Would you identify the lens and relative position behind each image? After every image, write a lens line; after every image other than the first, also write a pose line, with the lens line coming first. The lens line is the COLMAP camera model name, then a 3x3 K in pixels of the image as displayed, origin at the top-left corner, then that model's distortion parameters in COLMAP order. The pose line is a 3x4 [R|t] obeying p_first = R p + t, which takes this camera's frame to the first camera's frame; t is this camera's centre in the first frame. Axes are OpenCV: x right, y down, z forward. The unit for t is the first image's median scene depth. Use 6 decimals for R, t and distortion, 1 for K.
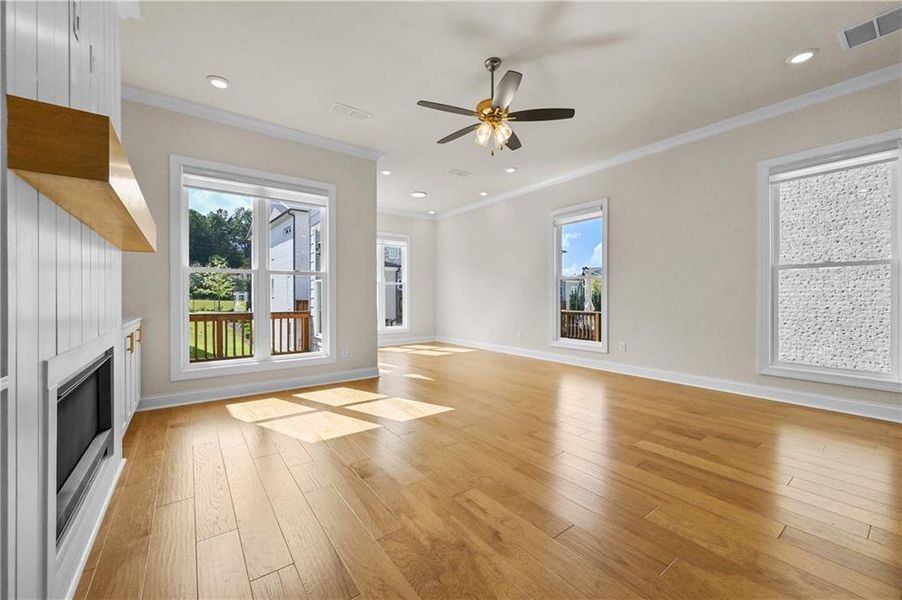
lens RADIAL K [[355.4, 0, 452.5], [0, 355.4, 298.6], [0, 0, 1]] dist [-0.001346, -0.000159]
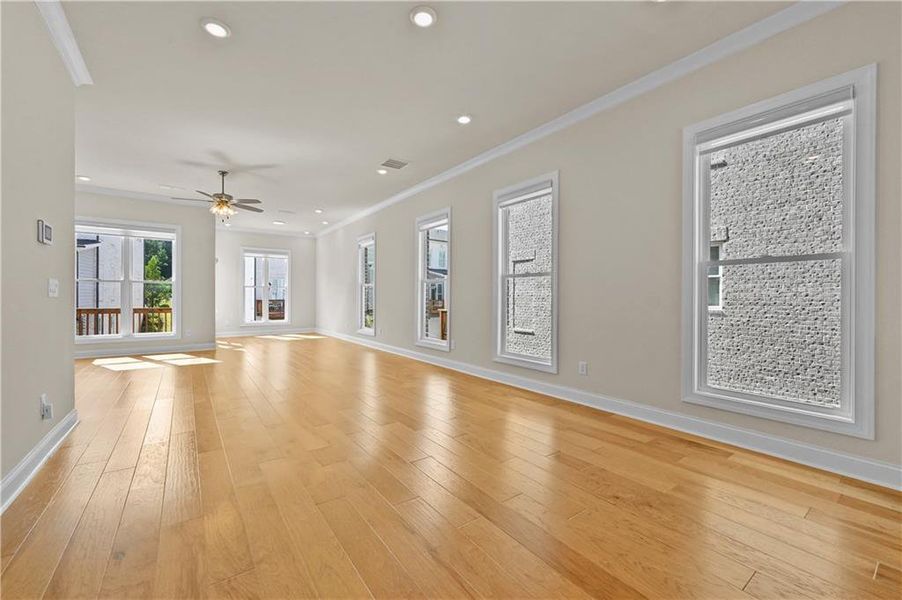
lens RADIAL K [[355.4, 0, 452.5], [0, 355.4, 298.6], [0, 0, 1]] dist [-0.001346, -0.000159]
pose [[0.999967, 0.005301, -0.006183, 0.818521], [-0.005322, 0.999980, -0.003430, 0.000175], [0.006165, 0.003463, 0.999975, -0.524351]]
